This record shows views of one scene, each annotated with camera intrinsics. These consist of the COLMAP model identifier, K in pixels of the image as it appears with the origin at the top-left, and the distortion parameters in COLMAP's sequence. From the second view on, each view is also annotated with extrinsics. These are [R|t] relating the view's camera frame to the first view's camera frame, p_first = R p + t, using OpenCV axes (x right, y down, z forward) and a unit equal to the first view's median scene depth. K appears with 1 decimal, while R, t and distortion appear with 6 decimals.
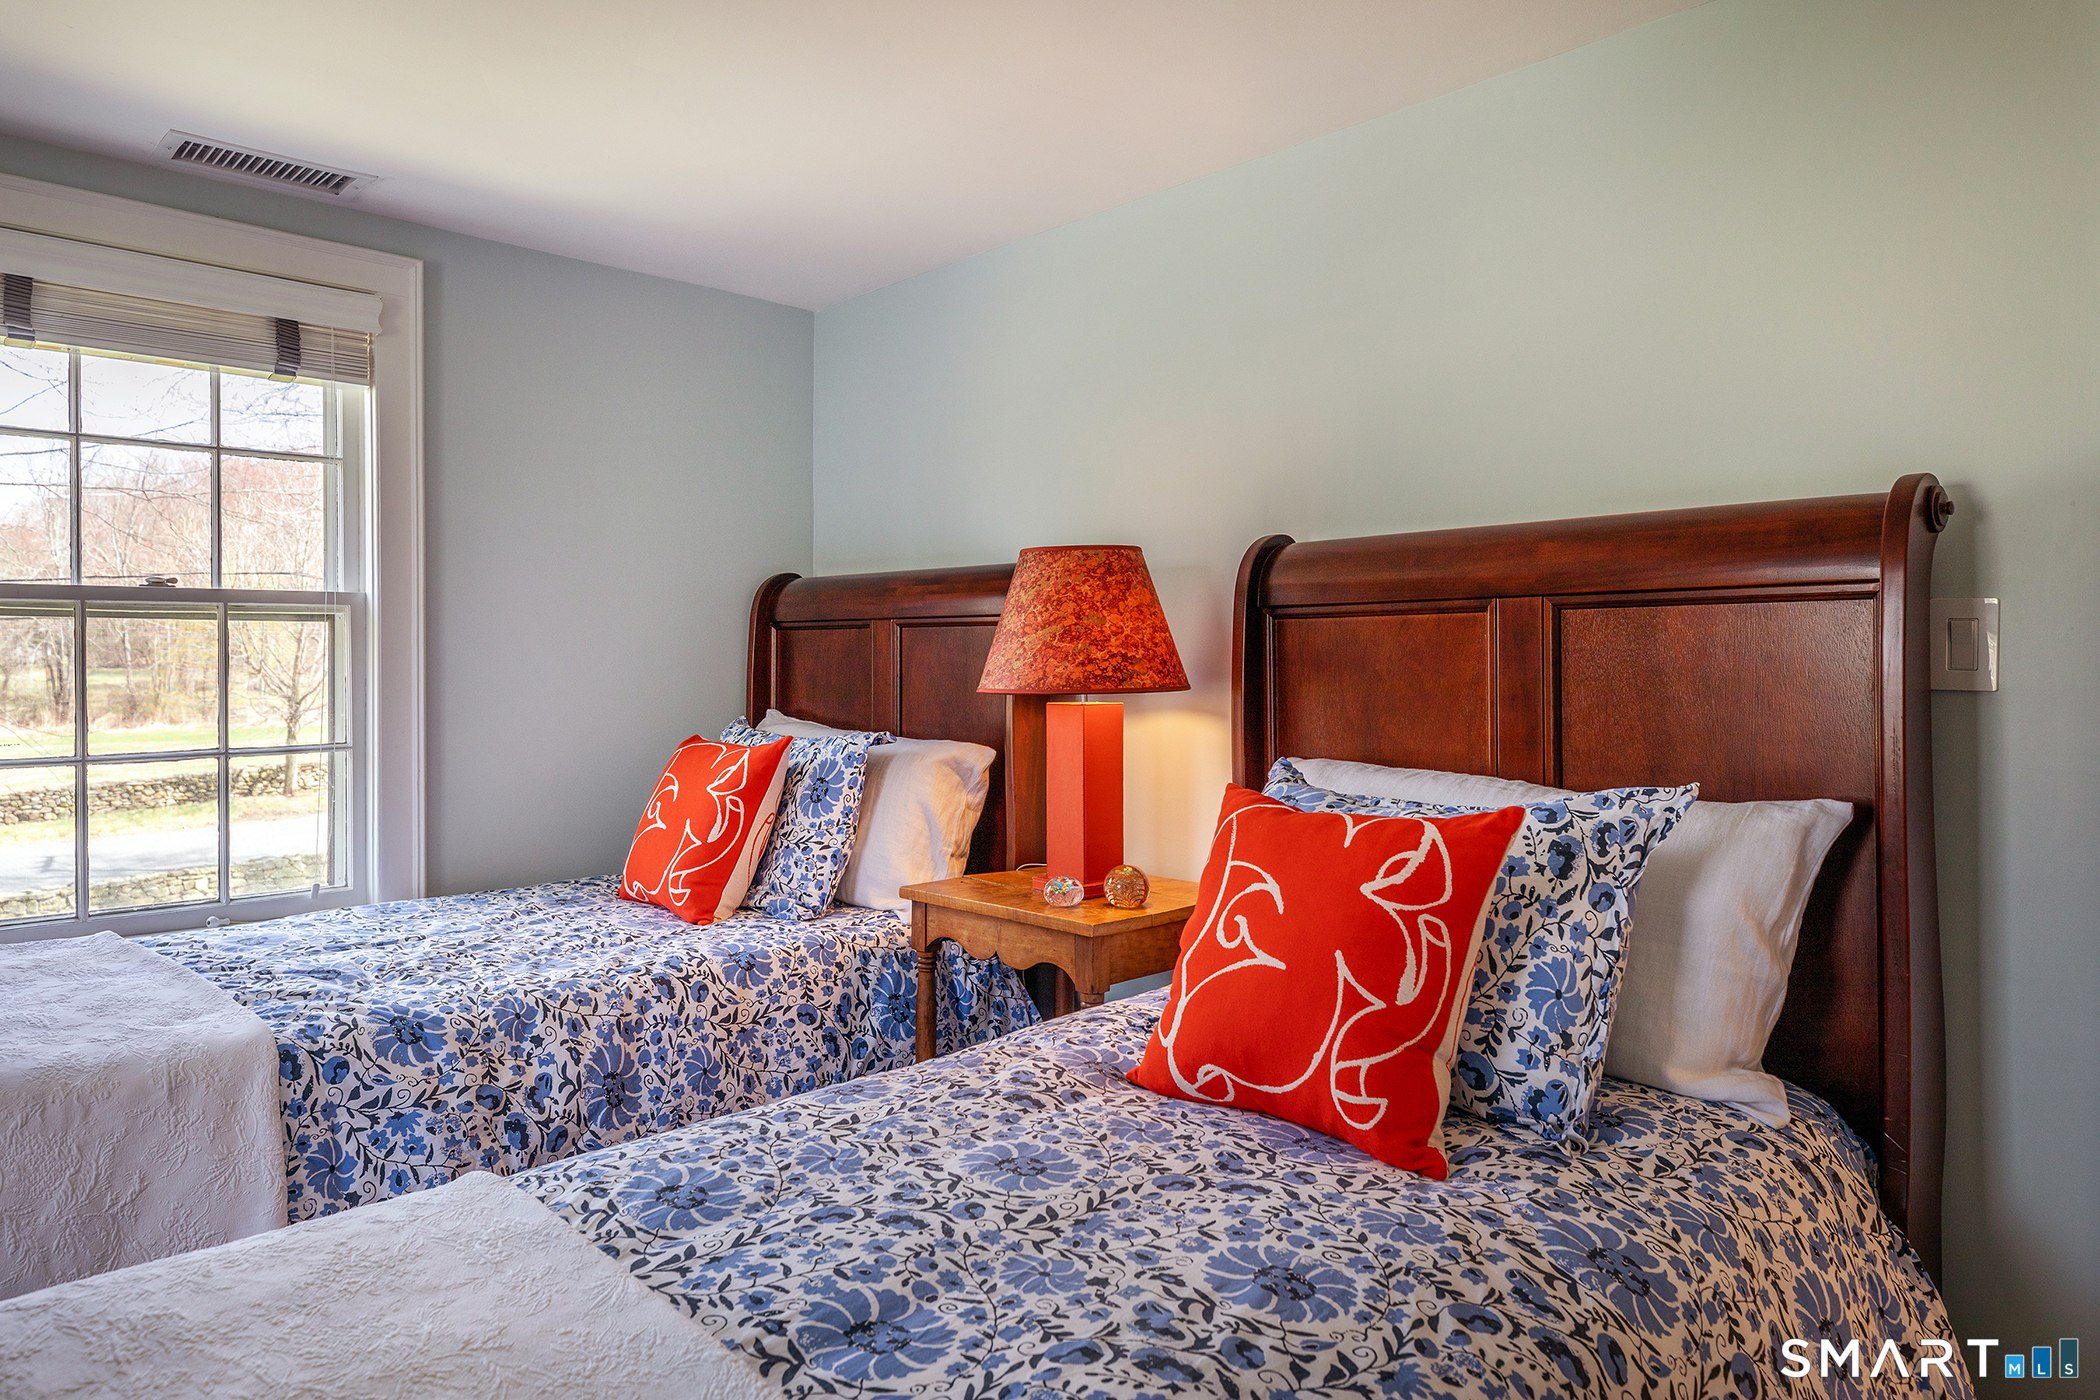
lens RADIAL K [[1342.6, 0, 1035.6], [0, 1342.6, 660.0], [0, 0, 1]] dist [0.028531, -0.001029]
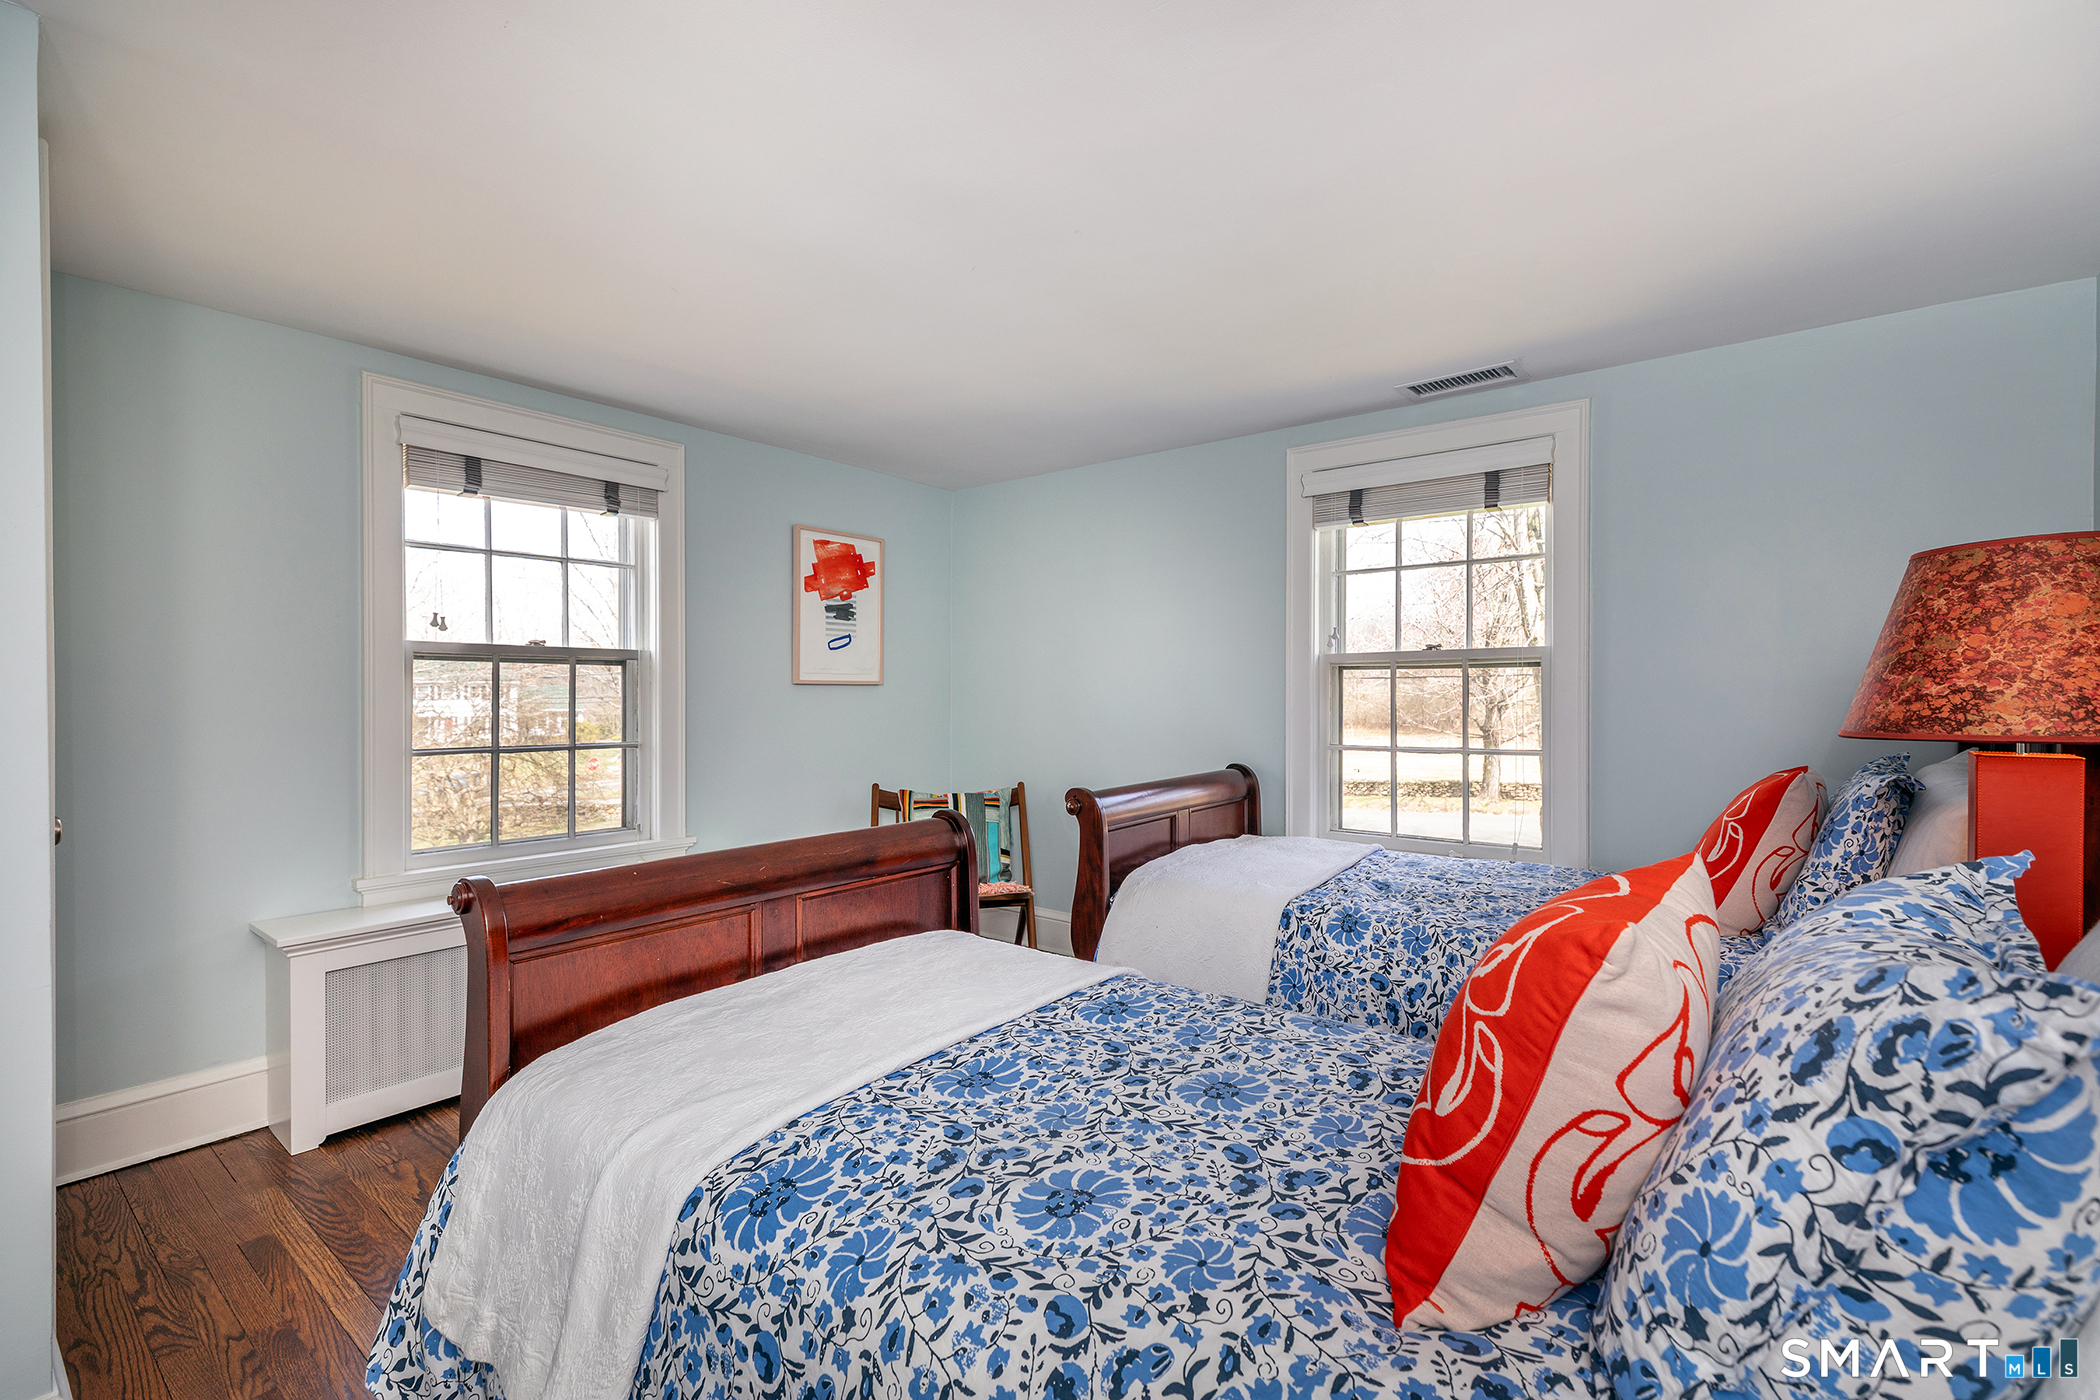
lens RADIAL K [[927.8, 0, 1051.1], [0, 927.8, 698.0], [0, 0, 1]] dist [0.010664, -0.000986]
pose [[0.135476, 0.006350, -0.990760, 0.744844], [0.000971, 0.999978, 0.006542, -0.004606], [0.990780, -0.001848, 0.135467, 0.633450]]
